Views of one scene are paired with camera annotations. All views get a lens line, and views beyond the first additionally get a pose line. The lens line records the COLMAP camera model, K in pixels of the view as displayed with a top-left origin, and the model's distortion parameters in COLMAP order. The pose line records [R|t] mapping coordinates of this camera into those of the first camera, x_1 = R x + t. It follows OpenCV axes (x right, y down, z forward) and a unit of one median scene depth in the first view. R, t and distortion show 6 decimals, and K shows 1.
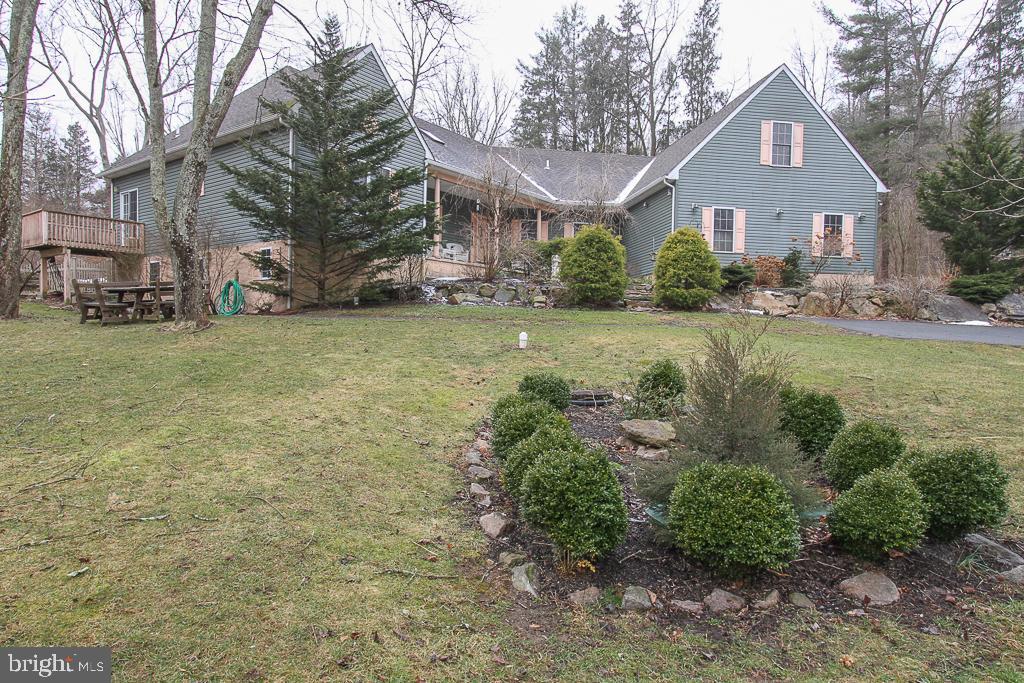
lens RADIAL K [[629.4, 0, 513.5], [0, 629.4, 345.2], [0, 0, 1]] dist [-0.007603, 0.000964]
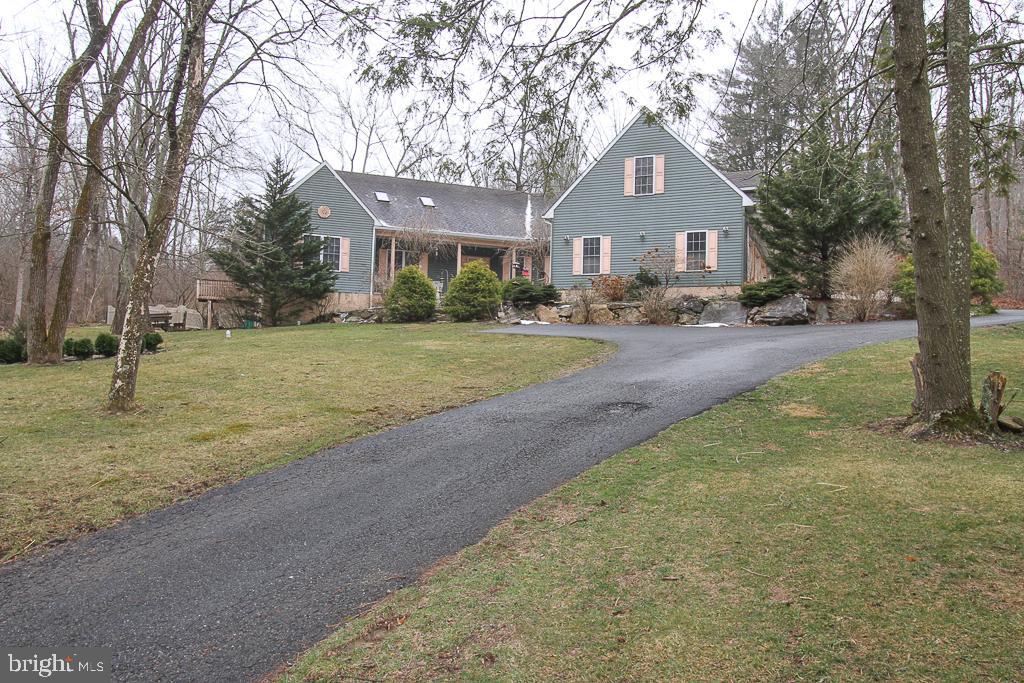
lens RADIAL K [[766.9, 0, 508.5], [0, 766.9, 333.1], [0, 0, 1]] dist [-0.030034, 0.002755]
pose [[0.845307, -0.028191, -0.533536, 0.940662], [-0.019100, 0.996374, -0.082908, 0.079284], [0.533939, 0.080273, 0.841704, -0.261430]]
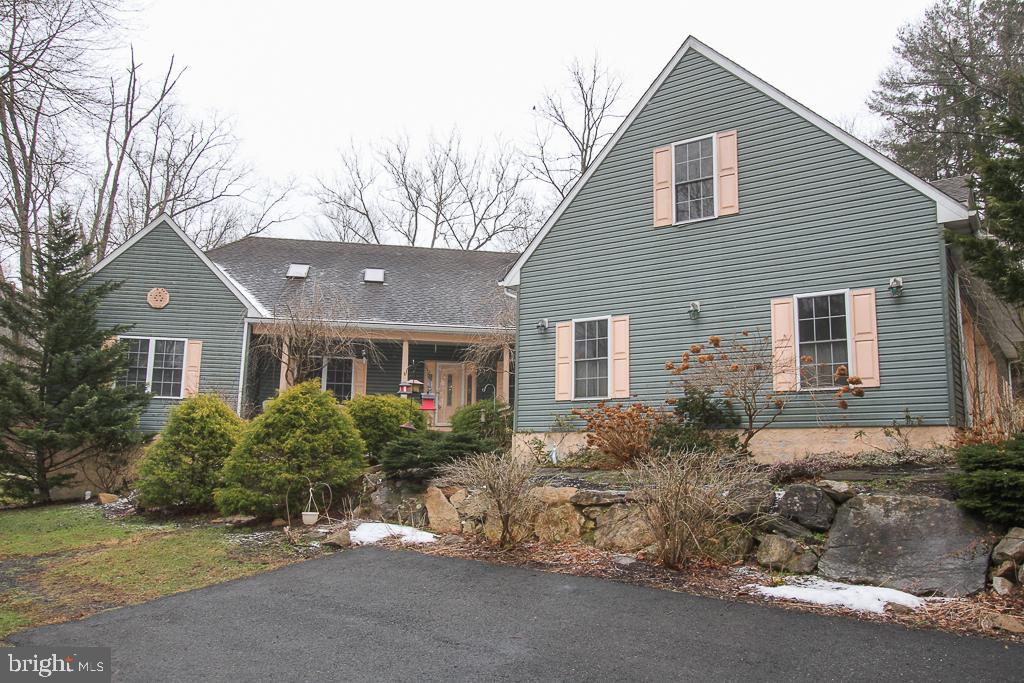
lens RADIAL K [[778.5, 0, 507.6], [0, 778.5, 333.8], [0, 0, 1]] dist [-0.002980, 0.009486]
pose [[0.714412, -0.124352, -0.688587, 0.735726], [-0.019049, 0.980261, -0.196789, -0.069094], [0.699466, 0.153705, 0.697941, 0.467180]]
